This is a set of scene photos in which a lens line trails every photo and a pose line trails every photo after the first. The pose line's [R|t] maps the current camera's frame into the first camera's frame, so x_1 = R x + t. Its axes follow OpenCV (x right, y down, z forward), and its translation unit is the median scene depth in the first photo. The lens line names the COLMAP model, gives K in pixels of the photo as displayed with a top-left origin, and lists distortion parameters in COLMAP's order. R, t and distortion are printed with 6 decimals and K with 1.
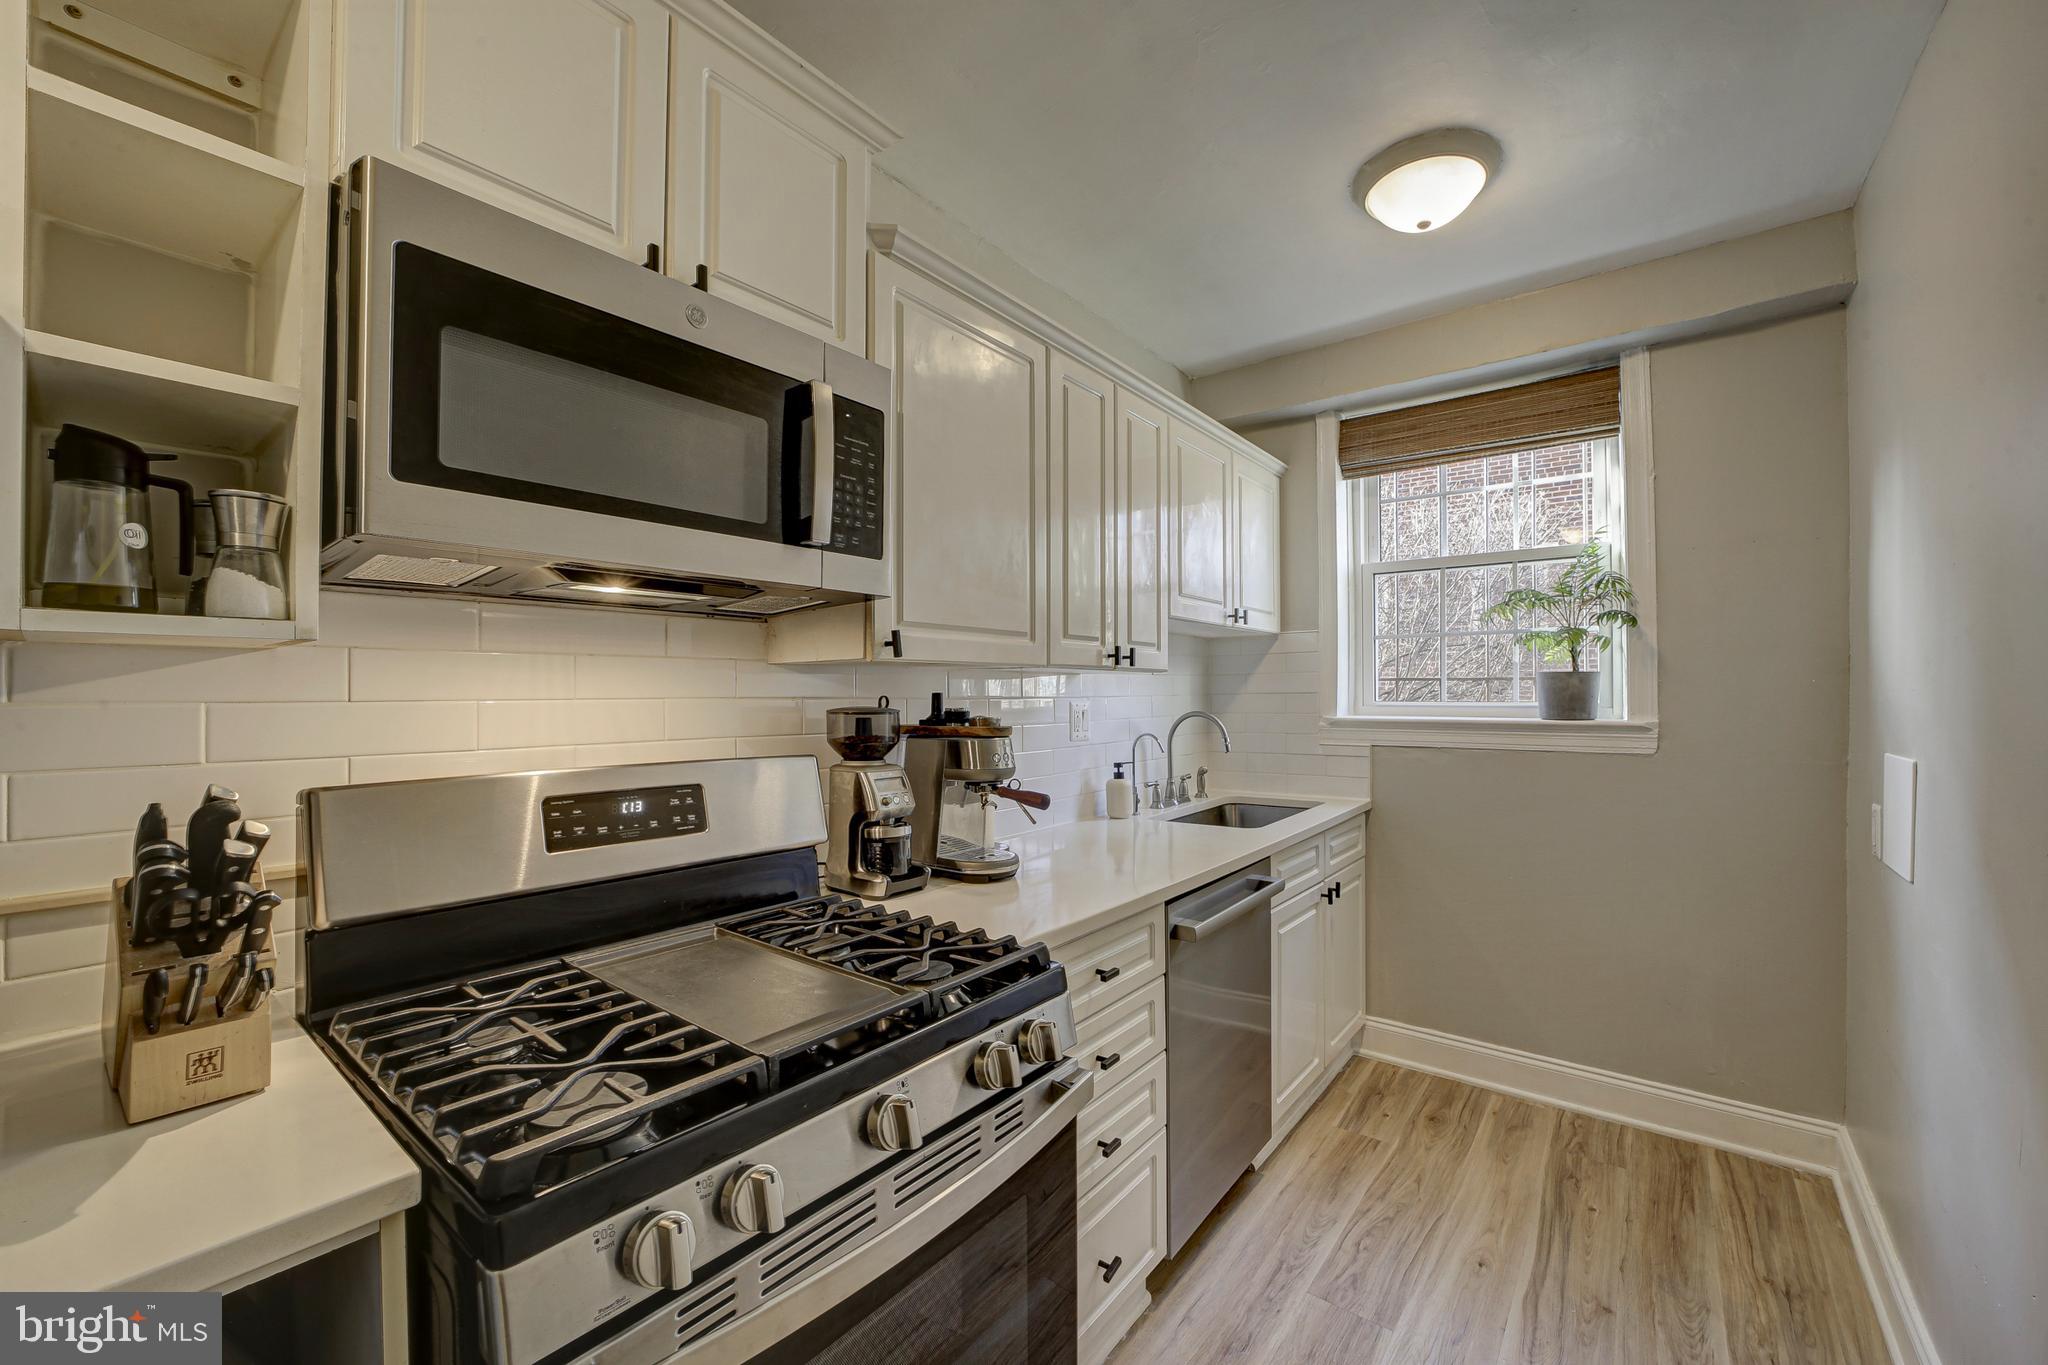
lens RADIAL K [[811.6, 0, 1024.0], [0, 811.6, 682.5], [0, 0, 1]] dist [-0.000910, -0.000038]
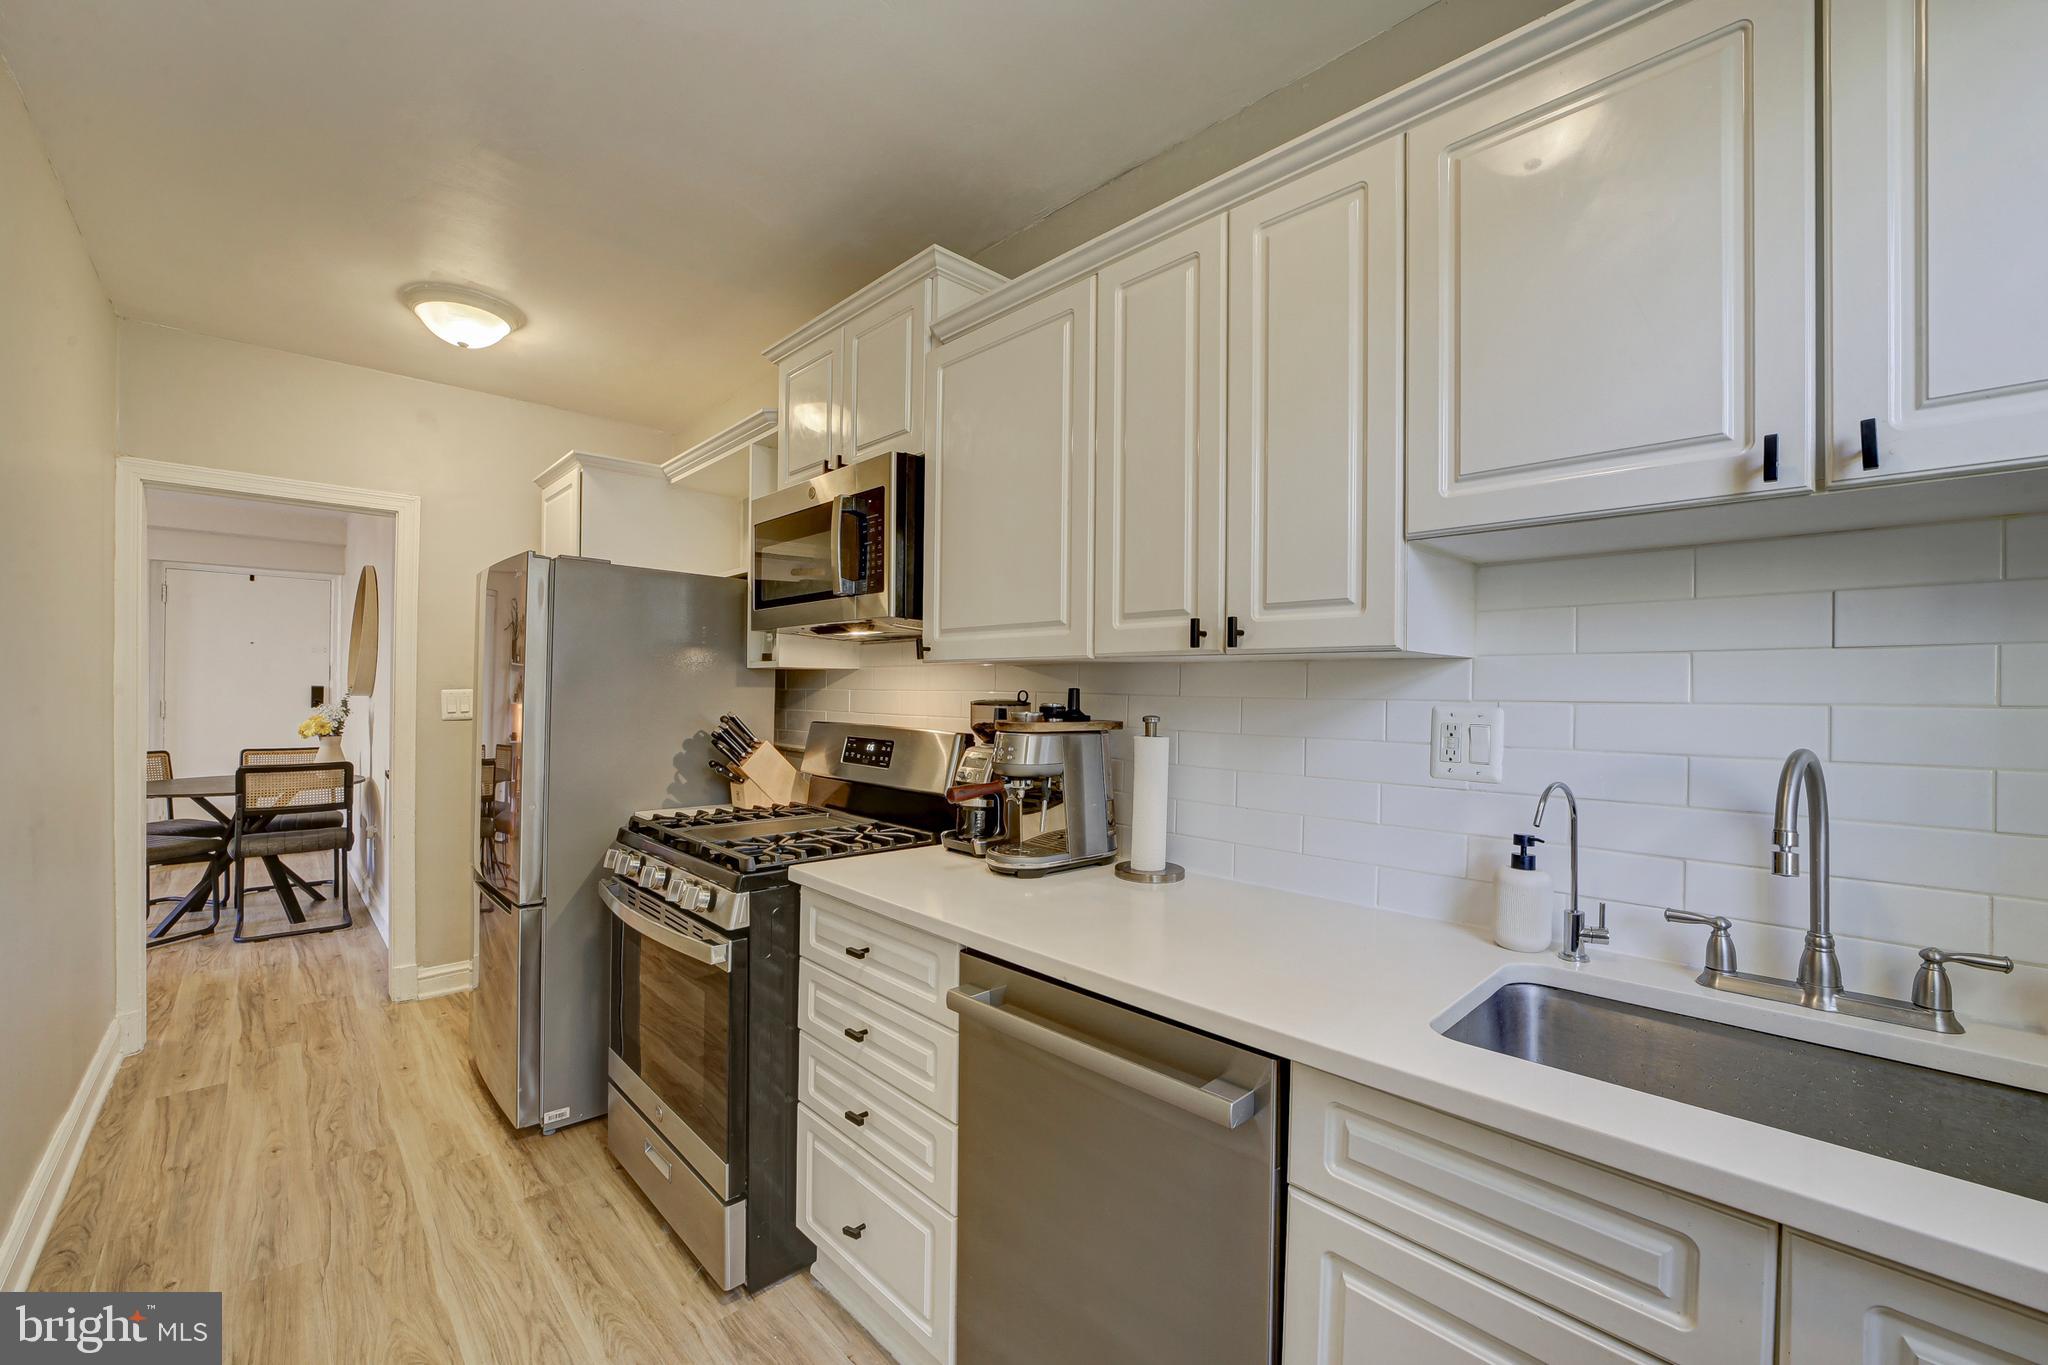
lens RADIAL K [[811.6, 0, 1024.0], [0, 811.6, 682.5], [0, 0, 1]] dist [-0.000910, -0.000038]
pose [[-0.133856, -0.004734, -0.990990, 1.063975], [0.006979, 0.999959, -0.005719, 0.013190], [0.990976, -0.007682, -0.133817, 1.284025]]
